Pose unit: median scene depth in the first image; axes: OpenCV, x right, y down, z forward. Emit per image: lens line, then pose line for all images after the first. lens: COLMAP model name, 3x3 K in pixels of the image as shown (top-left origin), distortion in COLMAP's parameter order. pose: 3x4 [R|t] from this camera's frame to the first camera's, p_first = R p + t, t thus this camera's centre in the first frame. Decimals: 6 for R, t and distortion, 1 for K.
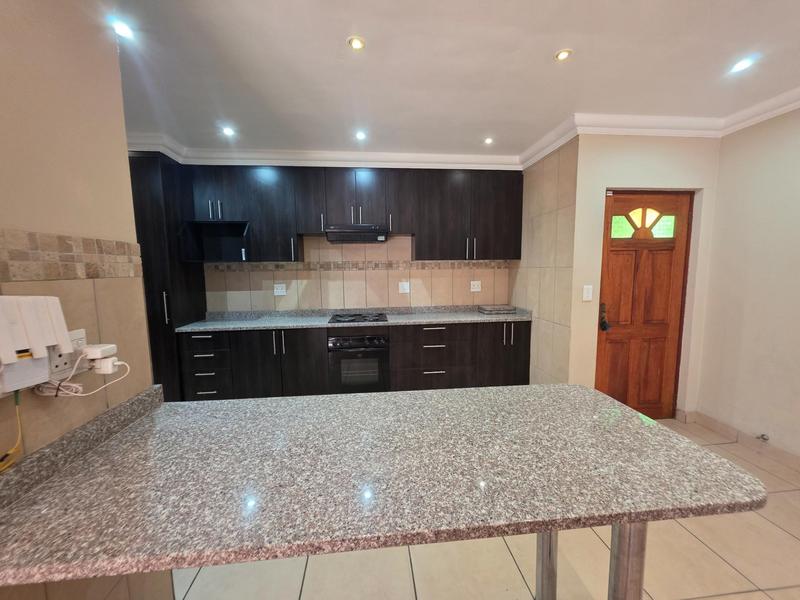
lens RADIAL K [[316.9, 0, 400.6], [0, 316.9, 302.9], [0, 0, 1]] dist [0.002927, -0.000839]
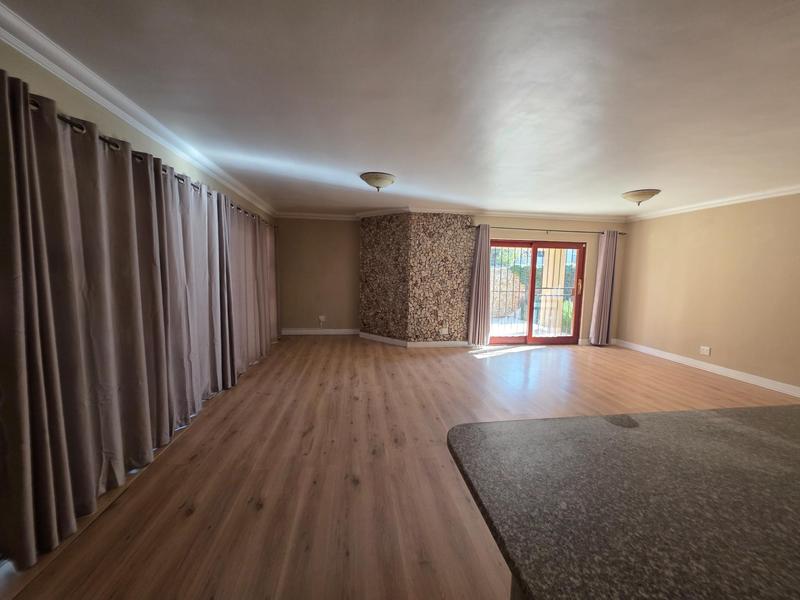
lens RADIAL K [[316.9, 0, 402.3], [0, 316.9, 304.0], [0, 0, 1]] dist [0.002927, -0.000839]
pose [[-0.999013, 0.006766, -0.043892, 0.334135], [-0.002237, 0.979405, 0.201895, -0.062087], [0.044354, 0.201794, -0.978423, 0.529956]]
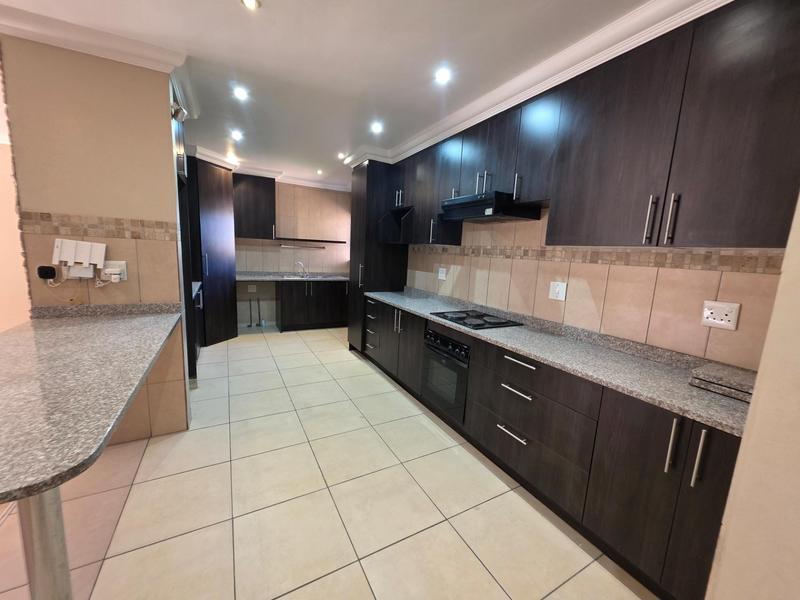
lens RADIAL K [[316.9, 0, 399.4], [0, 316.9, 298.3], [0, 0, 1]] dist [0.002927, -0.000839]
pose [[0.387156, 0.166165, -0.906917, 0.514174], [-0.158399, 0.980989, 0.112117, -0.062018], [0.908306, 0.100248, 0.406116, 0.541809]]
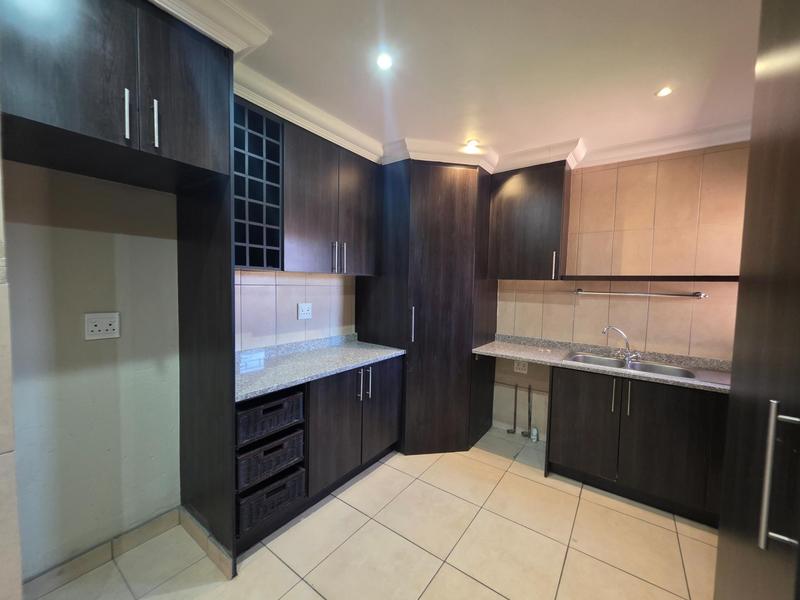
lens RADIAL K [[316.9, 0, 403.9], [0, 316.9, 299.9], [0, 0, 1]] dist [0.002927, -0.000839]
pose [[-0.658558, 0.030816, -0.751899, -0.377574], [-0.106512, 0.985285, 0.133671, -0.089047], [0.744954, 0.168116, -0.645585, 0.830795]]
